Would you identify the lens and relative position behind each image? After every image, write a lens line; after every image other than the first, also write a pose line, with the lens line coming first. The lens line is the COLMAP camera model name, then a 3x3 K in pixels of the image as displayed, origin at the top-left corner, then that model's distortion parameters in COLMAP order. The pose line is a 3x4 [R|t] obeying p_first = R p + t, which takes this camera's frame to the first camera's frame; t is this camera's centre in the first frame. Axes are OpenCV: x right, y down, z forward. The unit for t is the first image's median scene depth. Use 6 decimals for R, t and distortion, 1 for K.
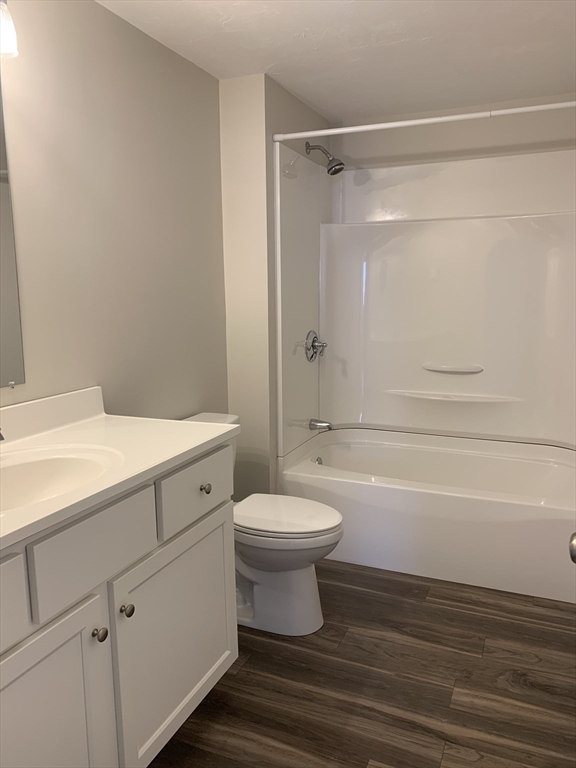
lens RADIAL K [[586.7, 0, 289.5], [0, 586.7, 382.0], [0, 0, 1]] dist [0.017273, -0.017644]
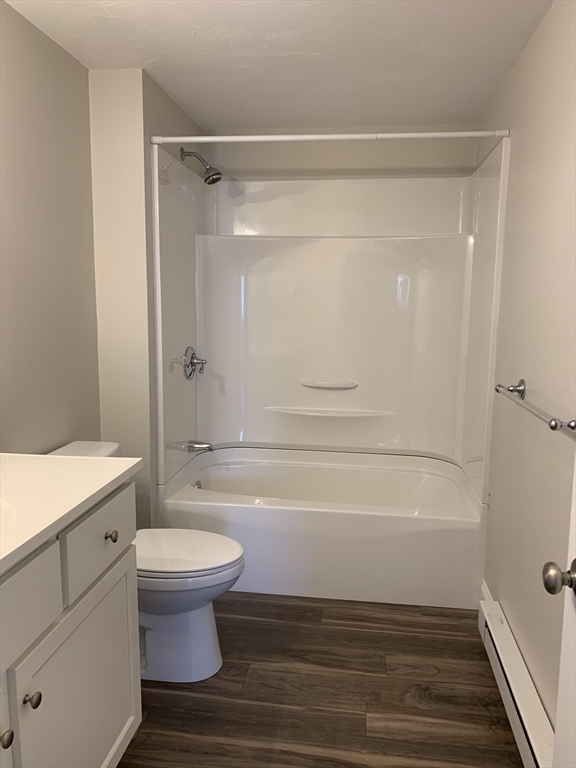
lens RADIAL K [[586.7, 0, 286.7], [0, 586.7, 384.9], [0, 0, 1]] dist [0.017273, -0.017644]
pose [[0.963801, -0.017090, 0.266074, -0.077658], [0.020716, 0.999727, -0.010826, -0.016358], [-0.265816, 0.015947, 0.963892, 0.061555]]
